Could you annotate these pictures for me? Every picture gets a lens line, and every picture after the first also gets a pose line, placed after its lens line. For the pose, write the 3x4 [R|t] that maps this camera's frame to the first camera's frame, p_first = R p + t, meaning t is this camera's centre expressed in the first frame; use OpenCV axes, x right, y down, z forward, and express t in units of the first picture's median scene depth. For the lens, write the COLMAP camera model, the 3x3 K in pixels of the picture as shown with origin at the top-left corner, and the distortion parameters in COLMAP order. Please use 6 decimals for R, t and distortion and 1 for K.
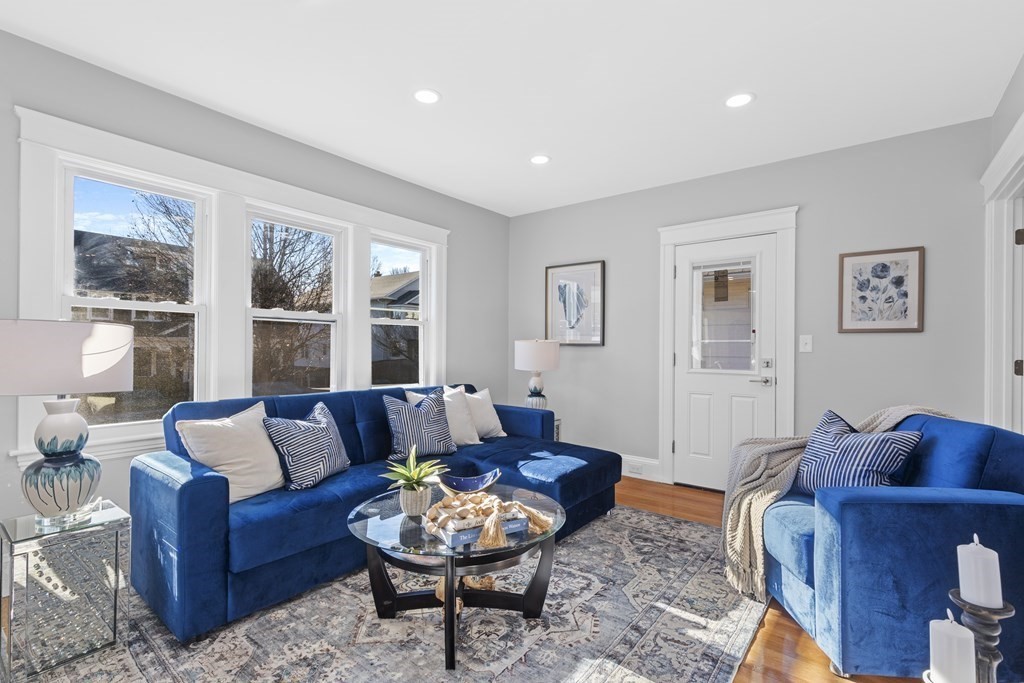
lens RADIAL K [[464.7, 0, 521.1], [0, 464.7, 346.2], [0, 0, 1]] dist [0.014650, -0.000199]
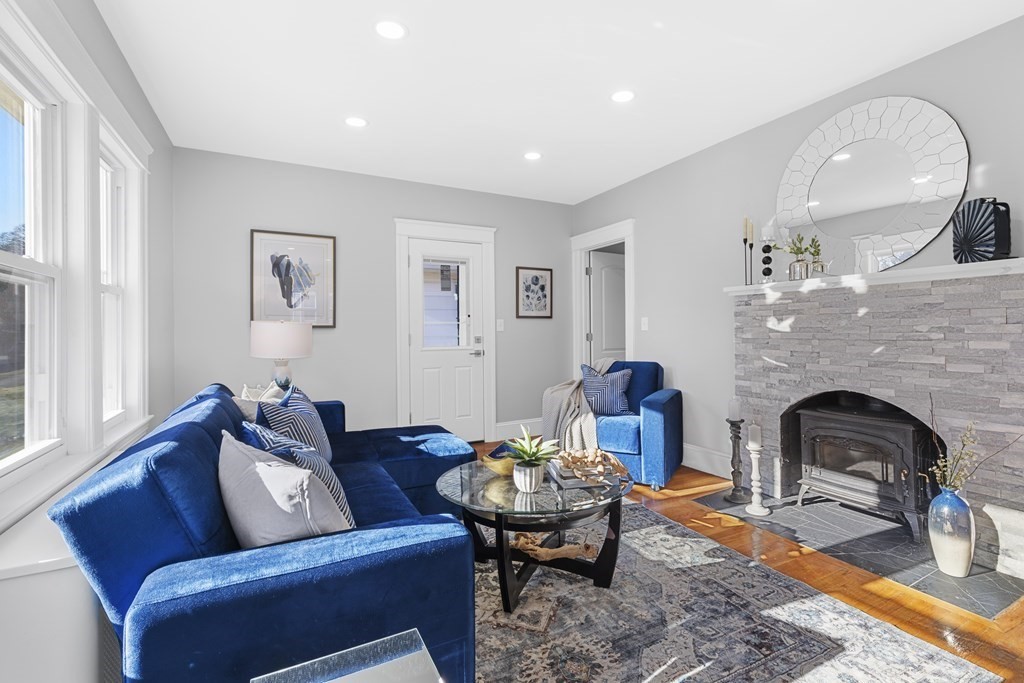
lens RADIAL K [[466.9, 0, 518.2], [0, 466.9, 330.8], [0, 0, 1]] dist [0.001601, -0.000058]
pose [[0.423072, -0.010526, 0.906035, -0.622502], [0.006830, 0.999941, 0.008428, -0.000063], [-0.906070, 0.002622, 0.423119, 0.315929]]
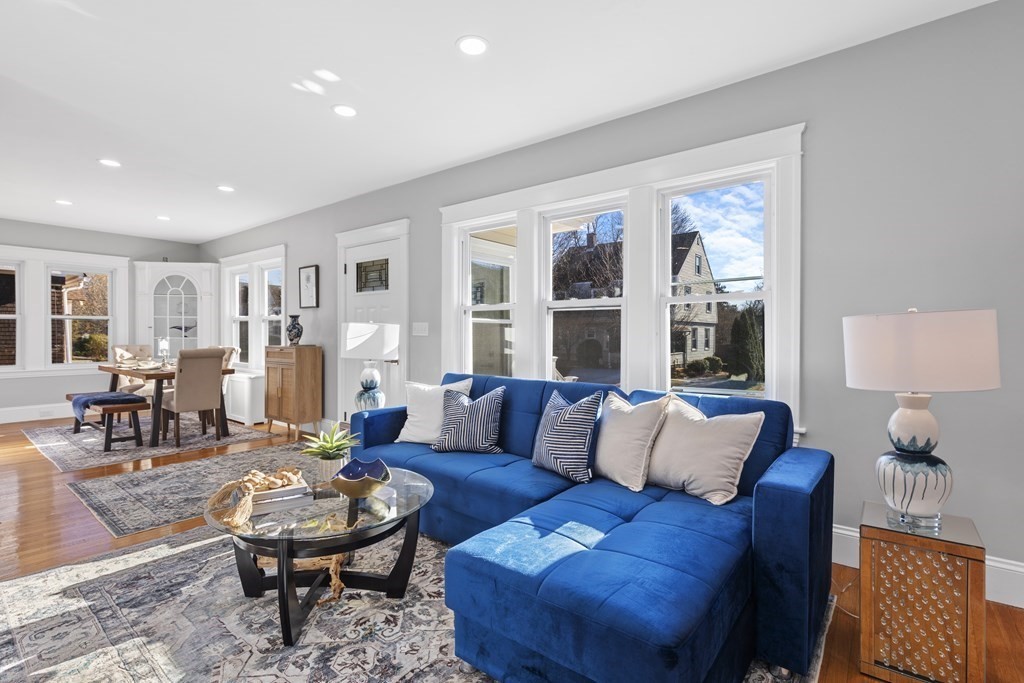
lens RADIAL K [[475.6, 0, 512.0], [0, 475.6, 341.5], [0, 0, 1]] dist [-0.000087, 0.000061]
pose [[-0.015181, 0.003666, -0.999878, 0.492844], [0.001394, 0.999992, 0.003646, 0.010251], [0.999884, -0.001339, -0.015186, 0.779207]]
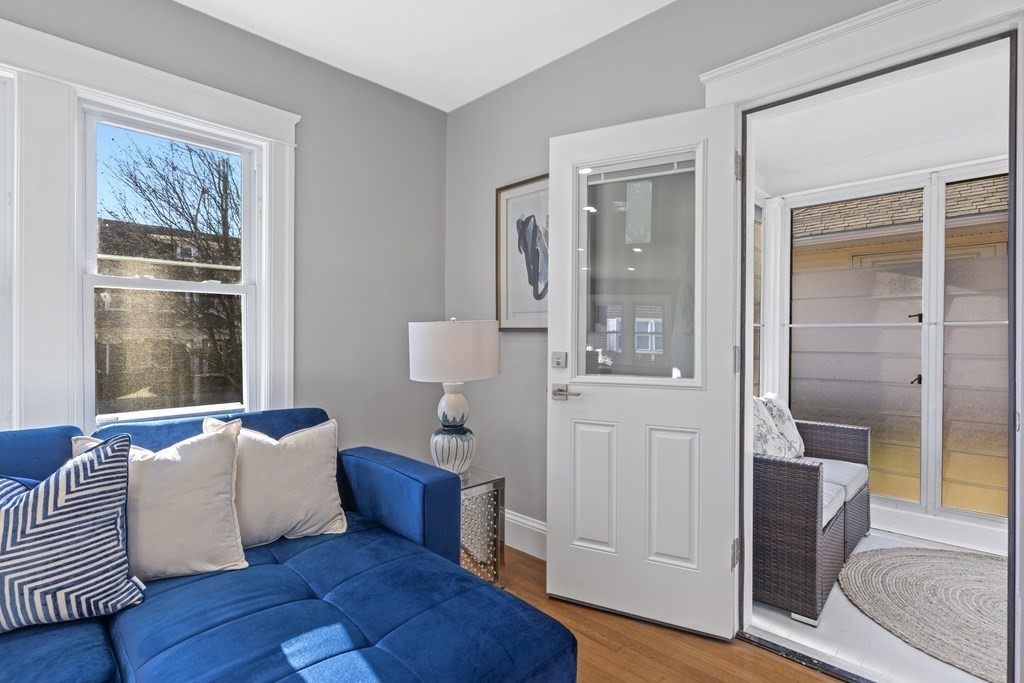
lens RADIAL K [[493.2, 0, 524.9], [0, 493.2, 341.7], [0, 0, 1]] dist [-0.003494, -0.000883]
pose [[0.994892, -0.003580, -0.100886, 0.187203], [0.004268, 0.999969, 0.006604, 0.008022], [0.100859, -0.007001, 0.994876, 0.546564]]
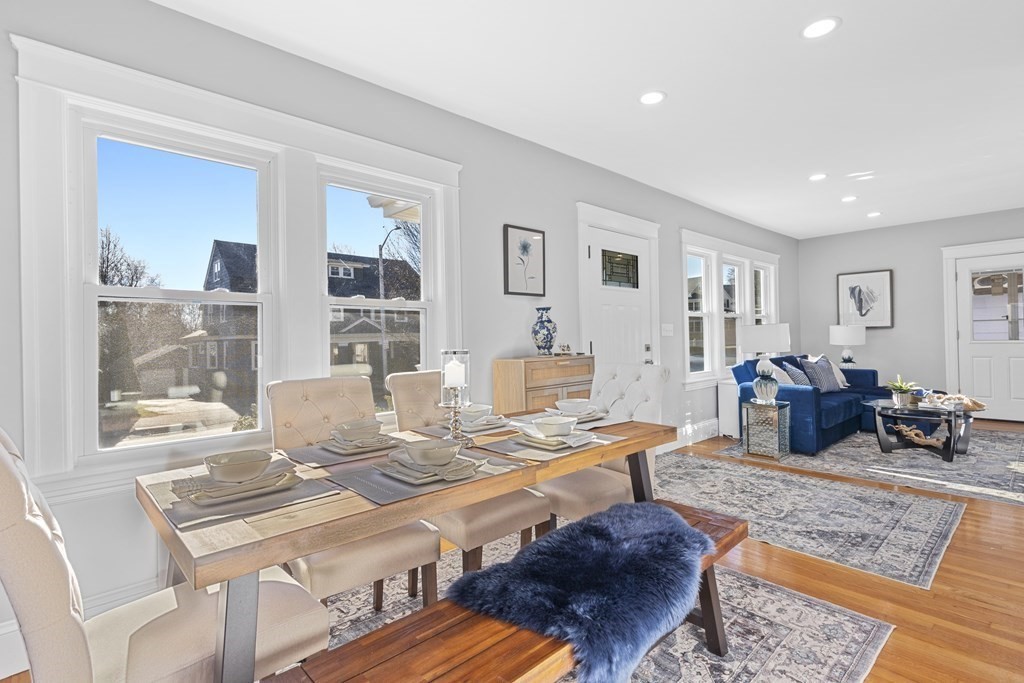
lens RADIAL K [[482.1, 0, 527.3], [0, 482.1, 335.6], [0, 0, 1]] dist [0.003205, -0.000013]
pose [[0.986871, -0.030387, -0.158626, -0.860514], [0.030826, 0.999525, 0.000309, -0.013298], [0.158542, -0.005195, 0.987339, -0.824451]]
